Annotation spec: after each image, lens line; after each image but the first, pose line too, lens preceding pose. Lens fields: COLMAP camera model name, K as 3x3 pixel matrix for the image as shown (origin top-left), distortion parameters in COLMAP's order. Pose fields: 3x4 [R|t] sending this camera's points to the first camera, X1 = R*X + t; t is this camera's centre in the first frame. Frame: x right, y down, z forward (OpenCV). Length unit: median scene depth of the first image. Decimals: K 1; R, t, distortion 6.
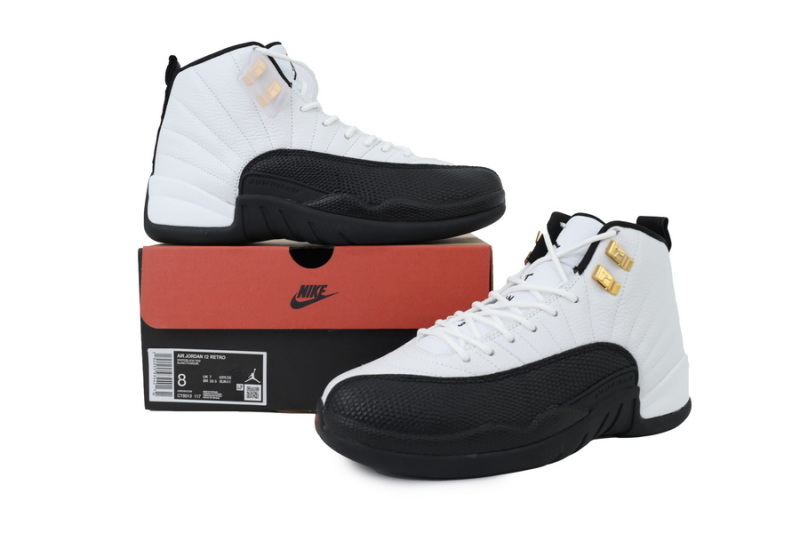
lens RADIAL K [[707.2, 0, 400.0], [0, 707.2, 266.5], [0, 0, 1]] dist [0.000957, 0.000363]
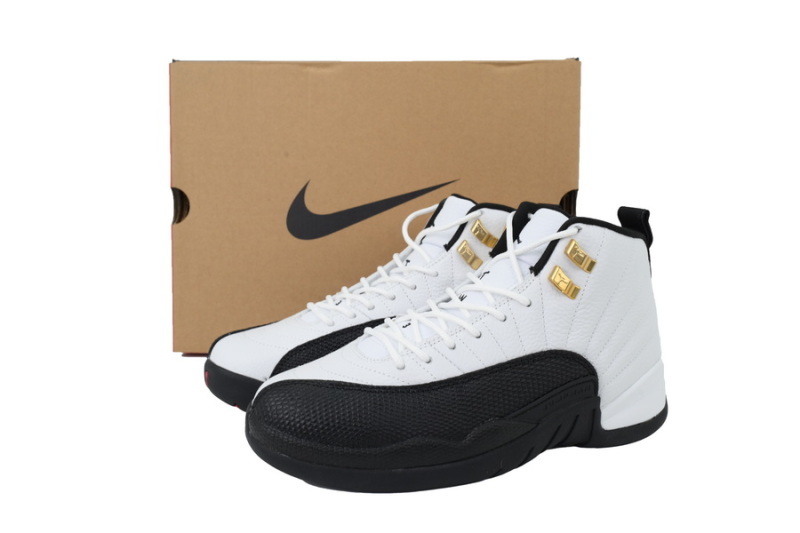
lens RADIAL K [[707.2, 0, 400.0], [0, 707.2, 266.5], [0, 0, 1]] dist [0.000957, 0.000363]
pose [[0.995214, 0.020612, -0.095525, 0.170887], [-0.013928, 0.997442, 0.070117, -0.064337], [0.096726, -0.068450, 0.992955, 0.069553]]
